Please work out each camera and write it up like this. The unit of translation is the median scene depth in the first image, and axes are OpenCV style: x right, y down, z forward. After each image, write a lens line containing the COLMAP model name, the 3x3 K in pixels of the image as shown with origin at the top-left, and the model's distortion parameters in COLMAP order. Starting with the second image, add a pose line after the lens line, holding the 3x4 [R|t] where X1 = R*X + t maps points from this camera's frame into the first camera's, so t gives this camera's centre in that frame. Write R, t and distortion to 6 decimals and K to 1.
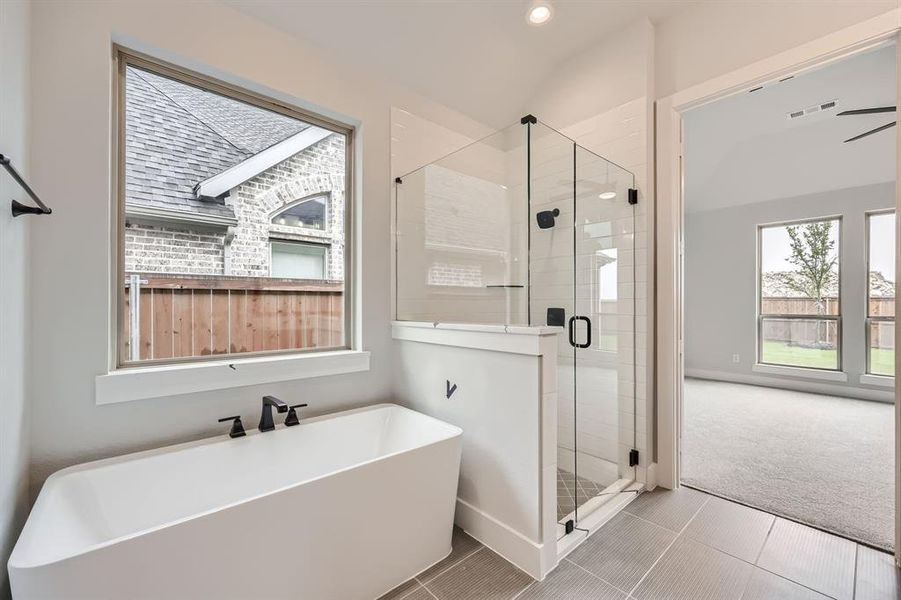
lens RADIAL K [[367.3, 0, 448.6], [0, 367.3, 303.7], [0, 0, 1]] dist [0.000581, 0.000273]
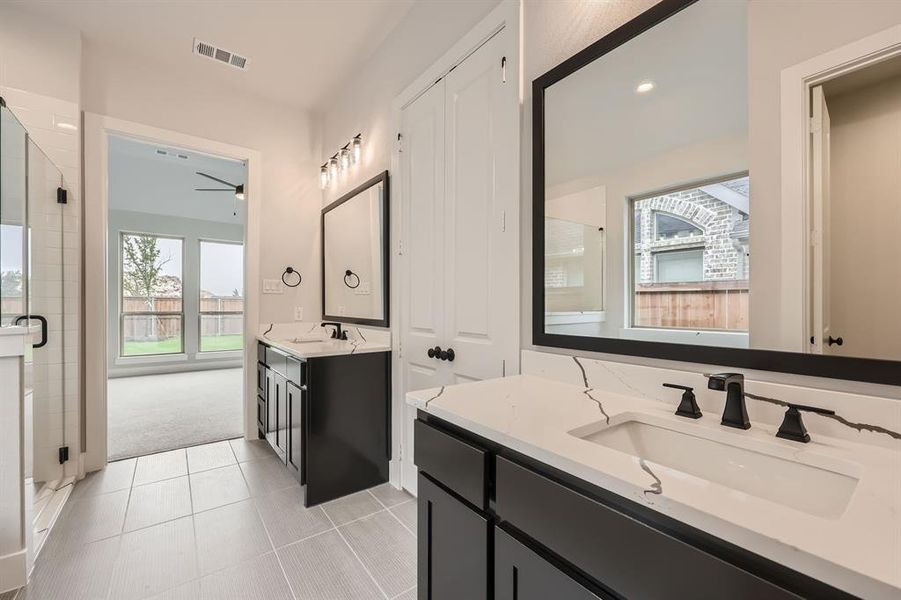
lens RADIAL K [[367.3, 0, 448.6], [0, 367.3, 303.7], [0, 0, 1]] dist [0.000581, 0.000273]
pose [[0.072723, -0.001364, 0.997351, -0.398298], [-0.001277, 0.999998, 0.001461, 0.000624], [-0.997351, -0.001380, 0.072721, -0.120962]]
